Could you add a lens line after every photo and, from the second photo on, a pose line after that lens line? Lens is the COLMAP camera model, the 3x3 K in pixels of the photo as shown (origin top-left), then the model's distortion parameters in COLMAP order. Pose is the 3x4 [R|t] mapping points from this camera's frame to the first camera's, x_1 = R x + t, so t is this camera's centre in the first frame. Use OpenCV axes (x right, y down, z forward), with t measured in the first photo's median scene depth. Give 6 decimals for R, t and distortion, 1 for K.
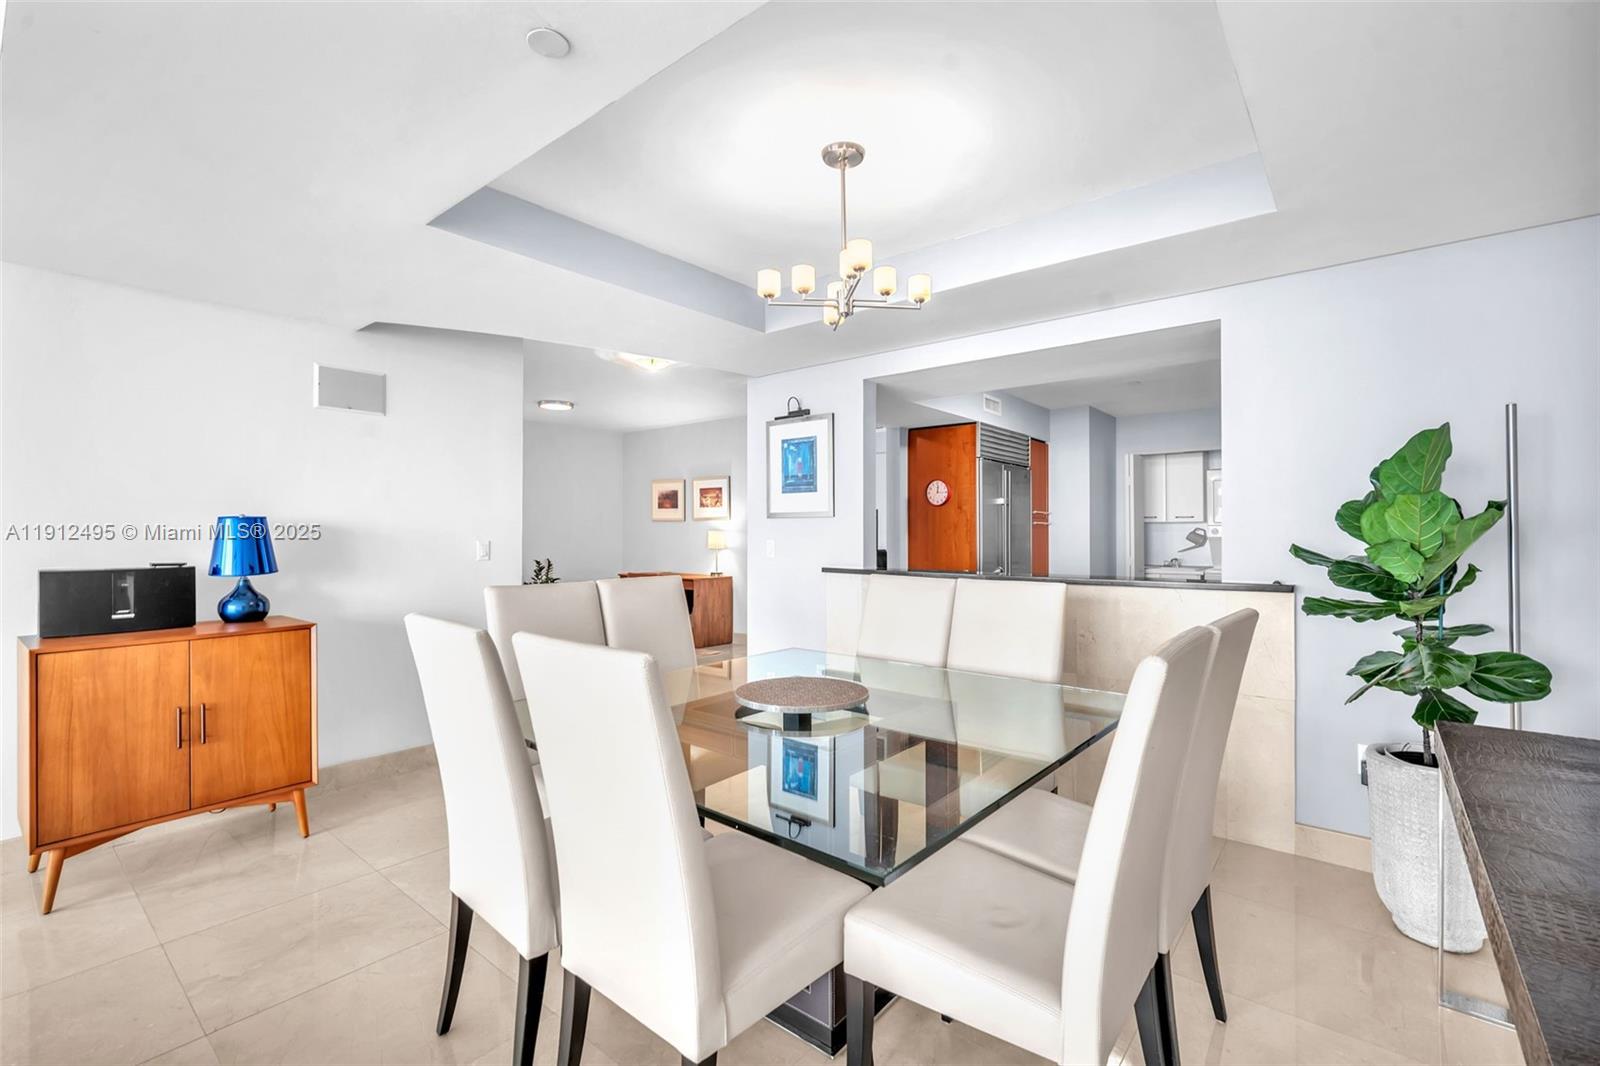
lens RADIAL K [[719.5, 0, 799.1], [0, 719.5, 533.7], [0, 0, 1]] dist [-0.000974, -0.000291]
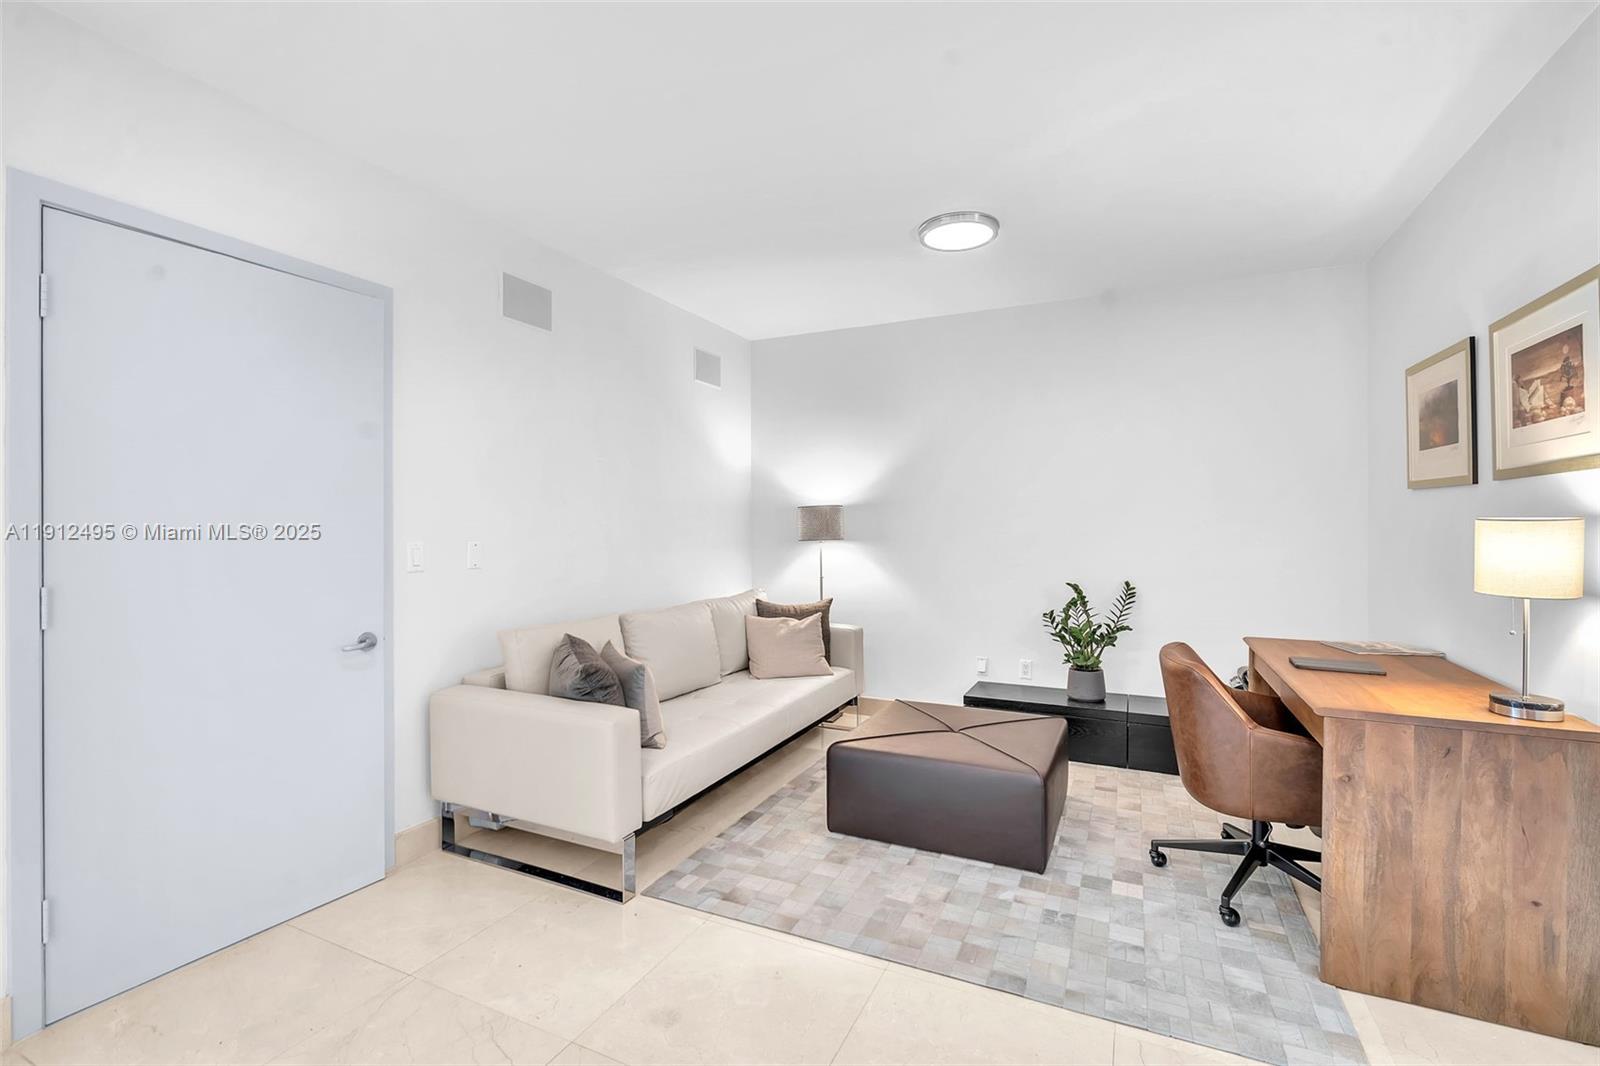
lens RADIAL K [[719.5, 0, 800.9], [0, 719.5, 532.3], [0, 0, 1]] dist [-0.000974, -0.000291]
pose [[0.268946, 0.009012, -0.963113, 0.042405], [0.003819, 0.999938, 0.010423, -0.002979], [0.963148, -0.006481, 0.268895, 0.693166]]
